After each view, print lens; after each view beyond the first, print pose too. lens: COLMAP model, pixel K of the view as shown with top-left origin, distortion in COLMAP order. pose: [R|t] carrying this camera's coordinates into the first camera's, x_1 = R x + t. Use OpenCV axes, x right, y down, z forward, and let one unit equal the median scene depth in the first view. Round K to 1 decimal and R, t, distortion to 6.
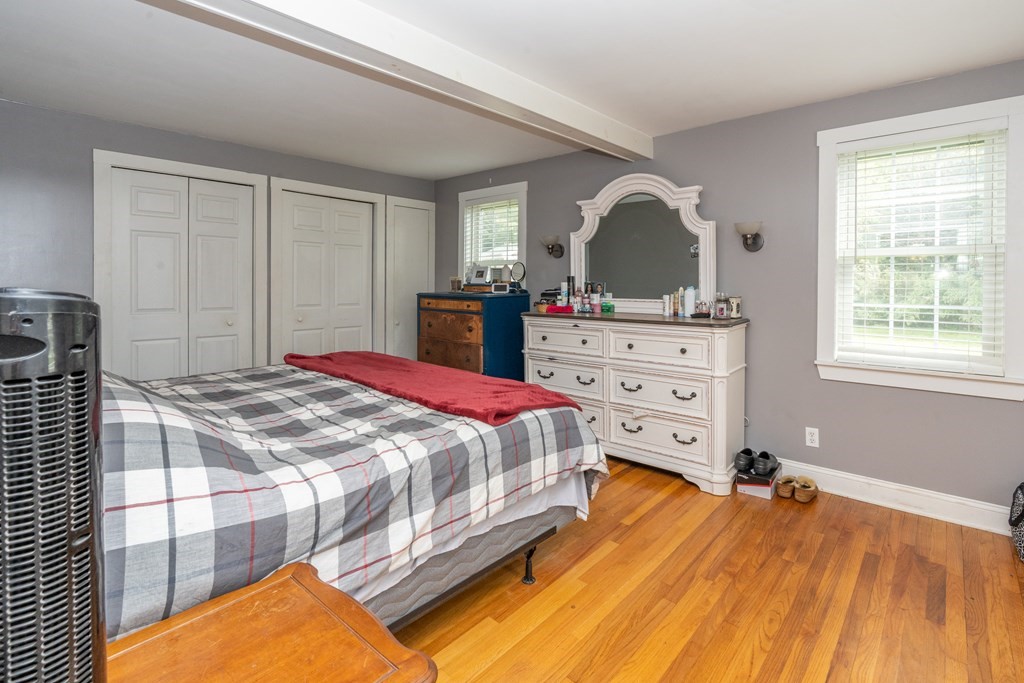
lens RADIAL K [[479.7, 0, 531.9], [0, 479.7, 288.7], [0, 0, 1]] dist [-0.000639, 0.000263]
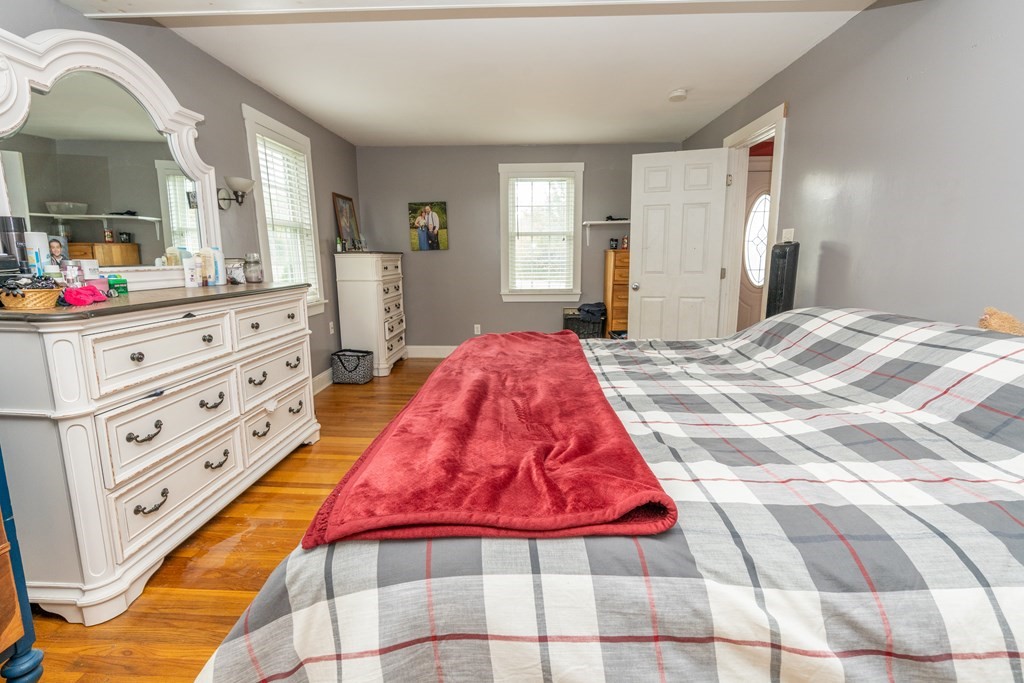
lens RADIAL K [[462.5, 0, 515.0], [0, 462.5, 335.0], [0, 0, 1]] dist [-0.014125, 0.005822]
pose [[-0.623817, -0.135016, 0.769821, -1.199275], [0.006263, 0.984071, 0.177668, 0.014920], [-0.781546, 0.115654, -0.613034, 2.228624]]
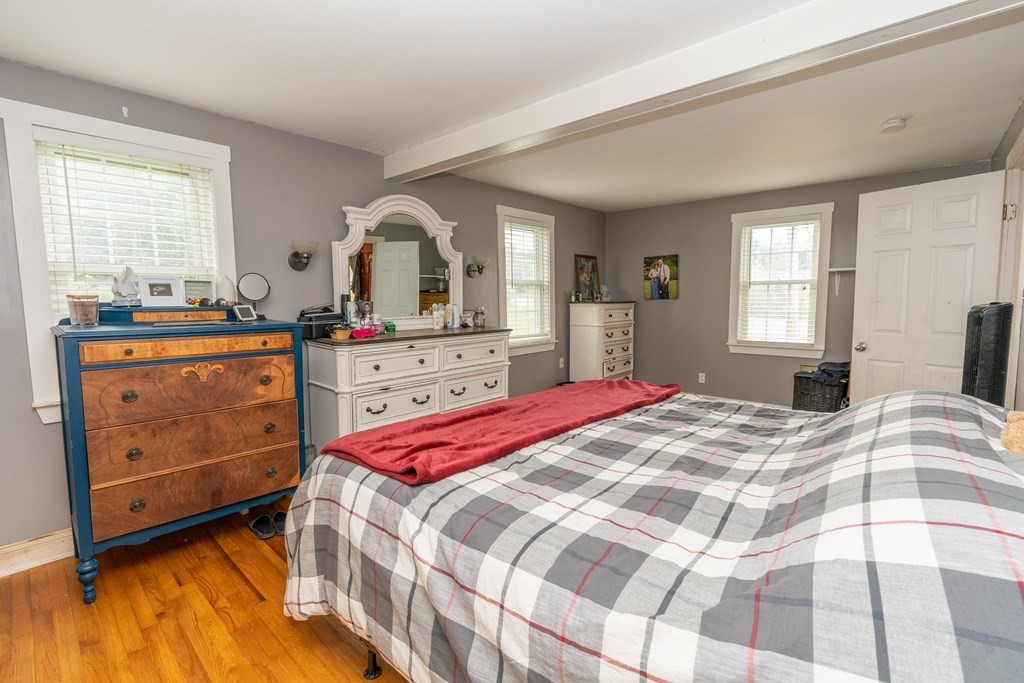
lens RADIAL K [[462.5, 0, 515.0], [0, 462.5, 335.0], [0, 0, 1]] dist [-0.014125, 0.005822]
pose [[0.024143, -0.089410, 0.995702, -1.770062], [0.013609, 0.995930, 0.089101, -0.056356], [-0.999616, 0.011400, 0.025261, 1.656008]]
